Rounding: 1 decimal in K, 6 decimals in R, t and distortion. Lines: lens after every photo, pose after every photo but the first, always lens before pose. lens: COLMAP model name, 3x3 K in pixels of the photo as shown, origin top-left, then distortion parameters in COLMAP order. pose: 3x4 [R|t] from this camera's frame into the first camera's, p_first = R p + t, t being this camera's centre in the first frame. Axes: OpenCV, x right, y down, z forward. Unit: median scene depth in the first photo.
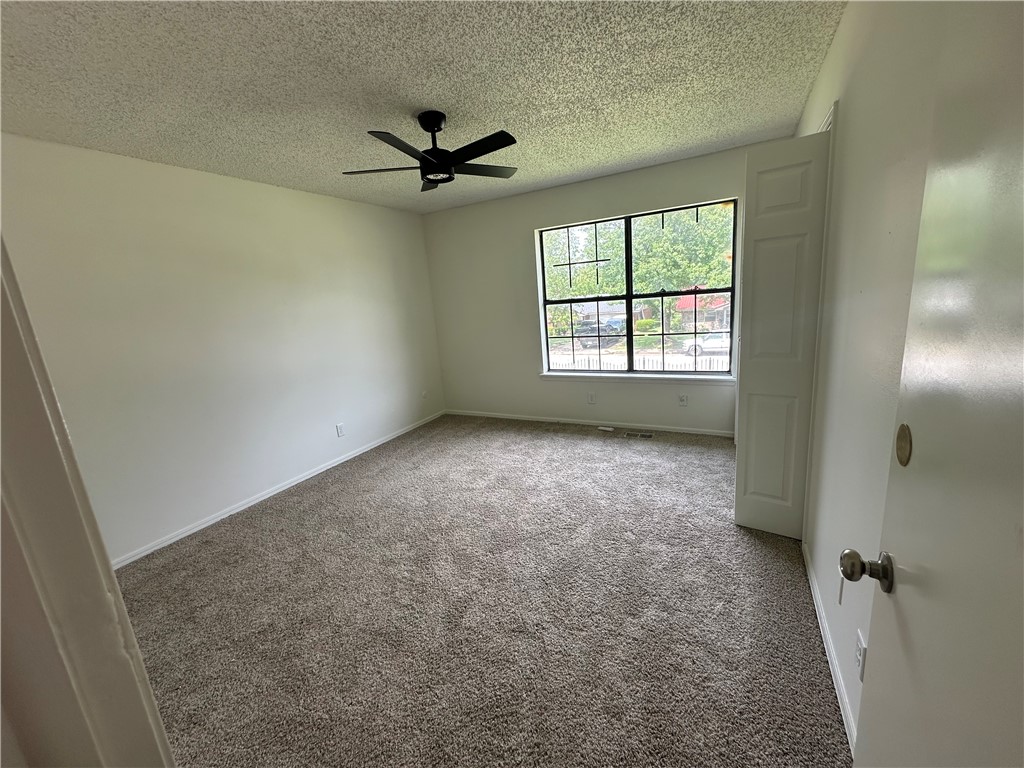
lens RADIAL K [[408.5, 0, 512.0], [0, 408.5, 384.0], [0, 0, 1]] dist [-0.001154, 0.000101]
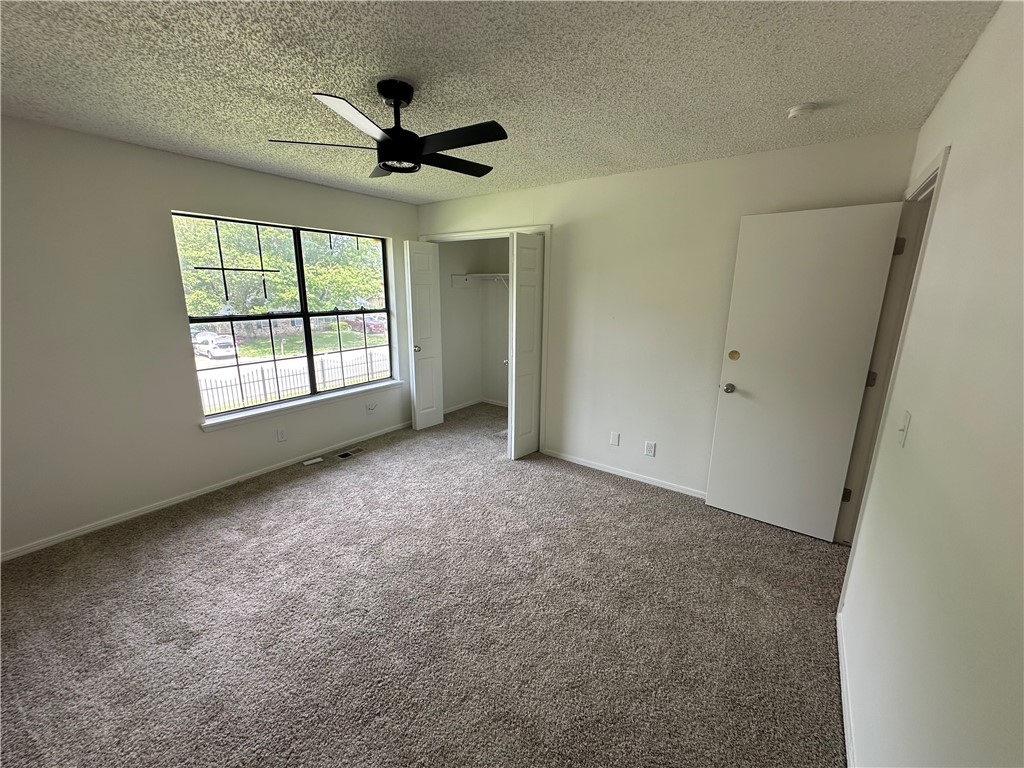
lens RADIAL K [[408.5, 0, 512.0], [0, 408.5, 384.0], [0, 0, 1]] dist [-0.001154, 0.000101]
pose [[0.134516, -0.149017, 0.979642, -0.582562], [0.188651, 0.974397, 0.122315, -0.085489], [-0.972788, 0.168357, 0.159185, 0.426371]]
